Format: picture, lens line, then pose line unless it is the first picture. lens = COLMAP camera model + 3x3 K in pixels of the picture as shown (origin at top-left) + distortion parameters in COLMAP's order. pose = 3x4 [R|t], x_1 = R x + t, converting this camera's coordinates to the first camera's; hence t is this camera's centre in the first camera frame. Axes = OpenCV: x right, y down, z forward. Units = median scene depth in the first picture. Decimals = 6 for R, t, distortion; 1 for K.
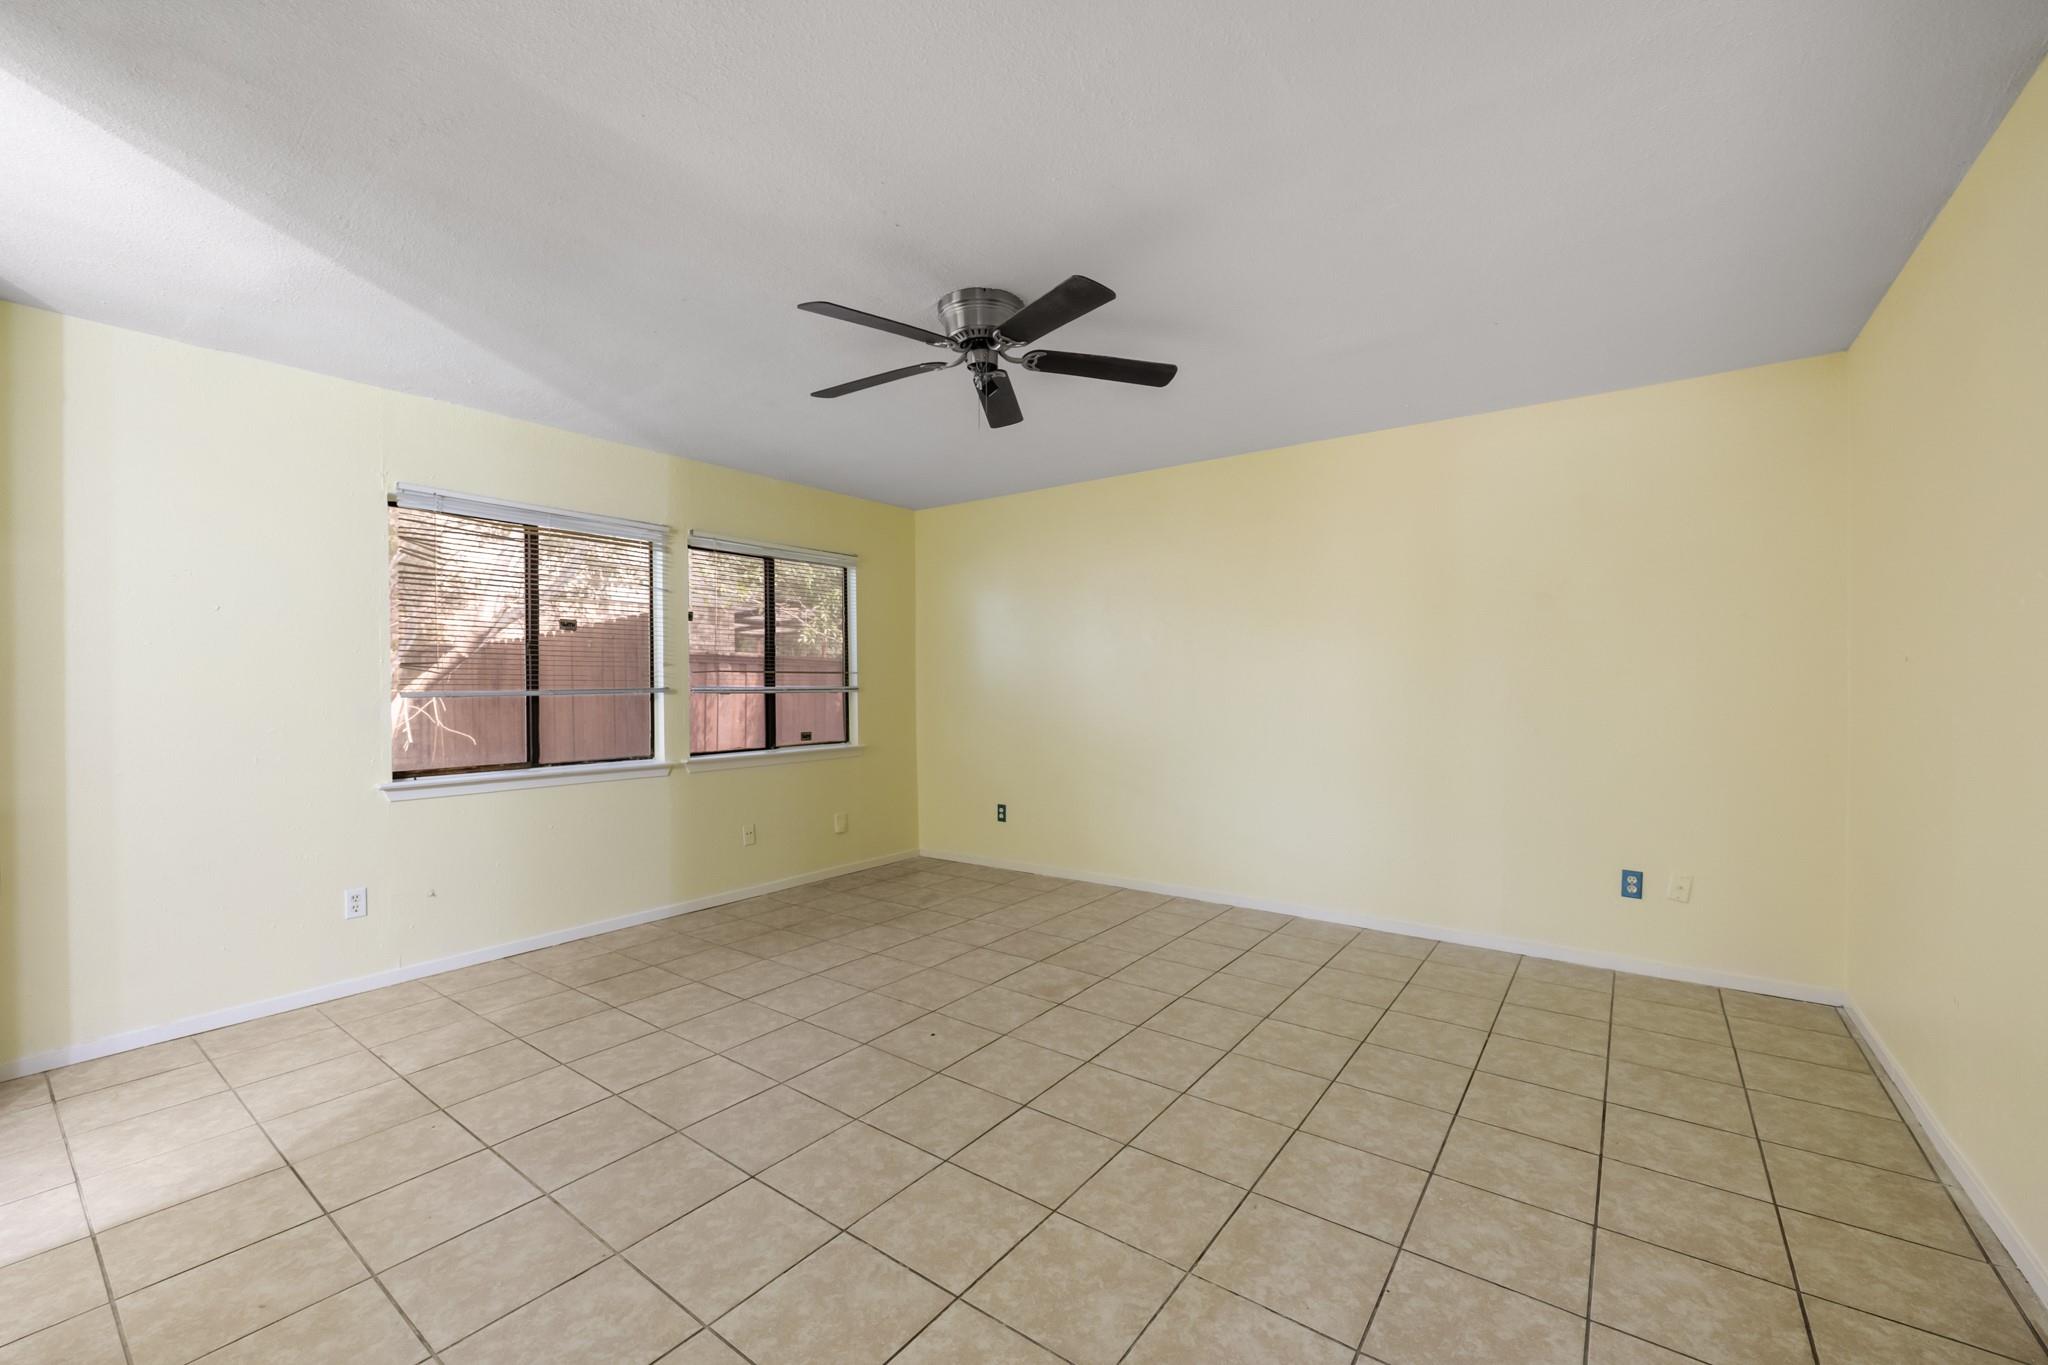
lens RADIAL K [[834.6, 0, 1025.1], [0, 834.6, 690.4], [0, 0, 1]] dist [-0.002421, 0.000037]
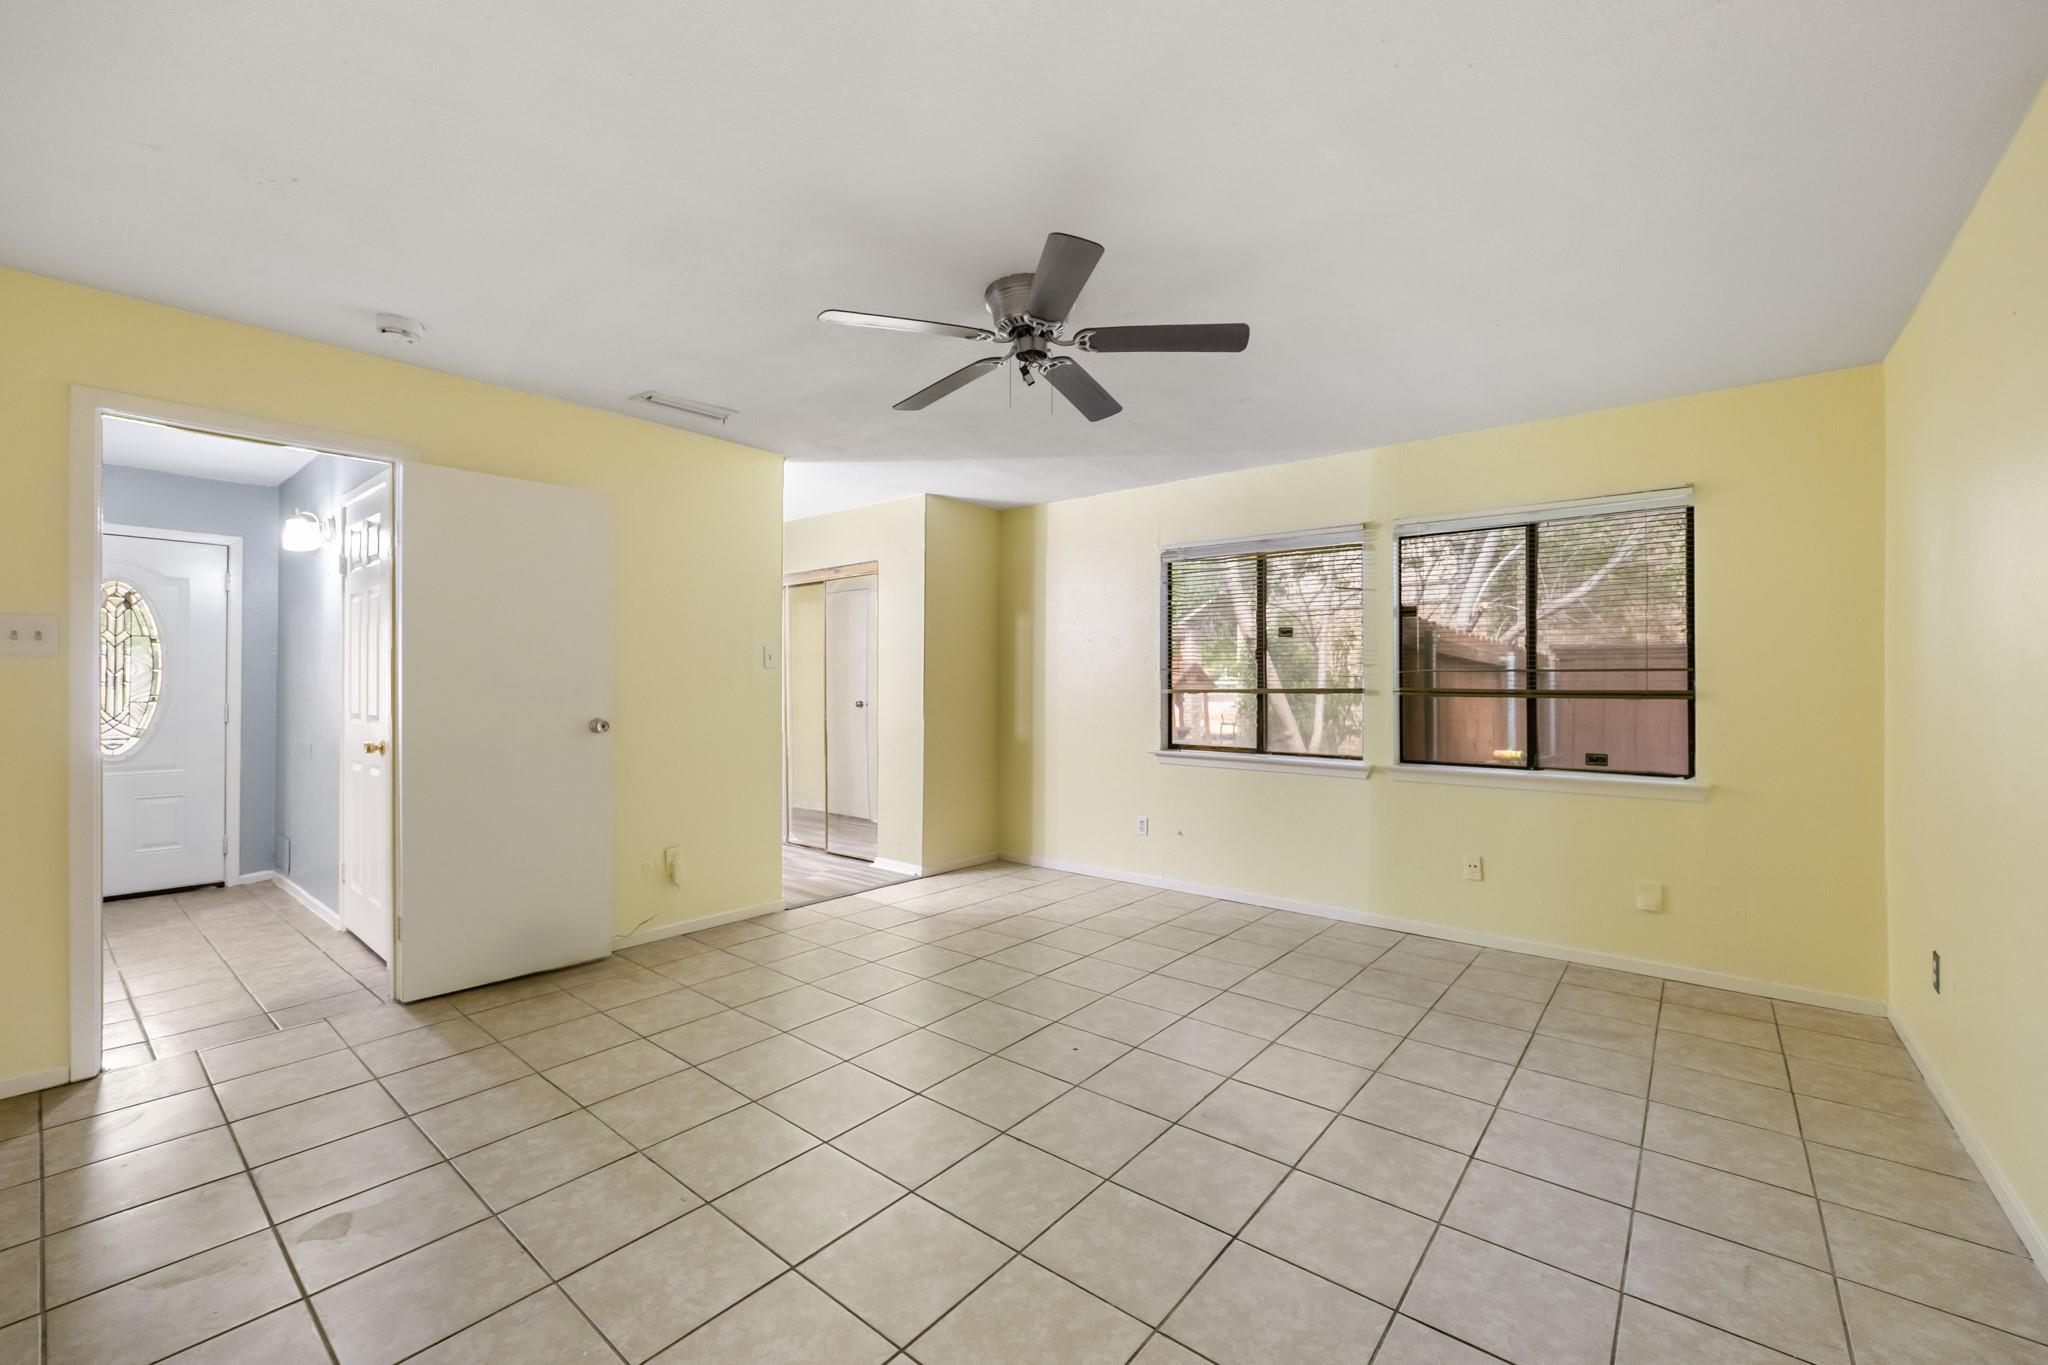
lens RADIAL K [[834.6, 0, 1025.1], [0, 834.6, 690.4], [0, 0, 1]] dist [-0.002421, 0.000037]
pose [[-0.058993, 0.012114, -0.998185, 0.636185], [-0.009683, 0.999872, 0.012707, -0.011037], [0.998211, 0.010416, -0.058868, 0.741385]]
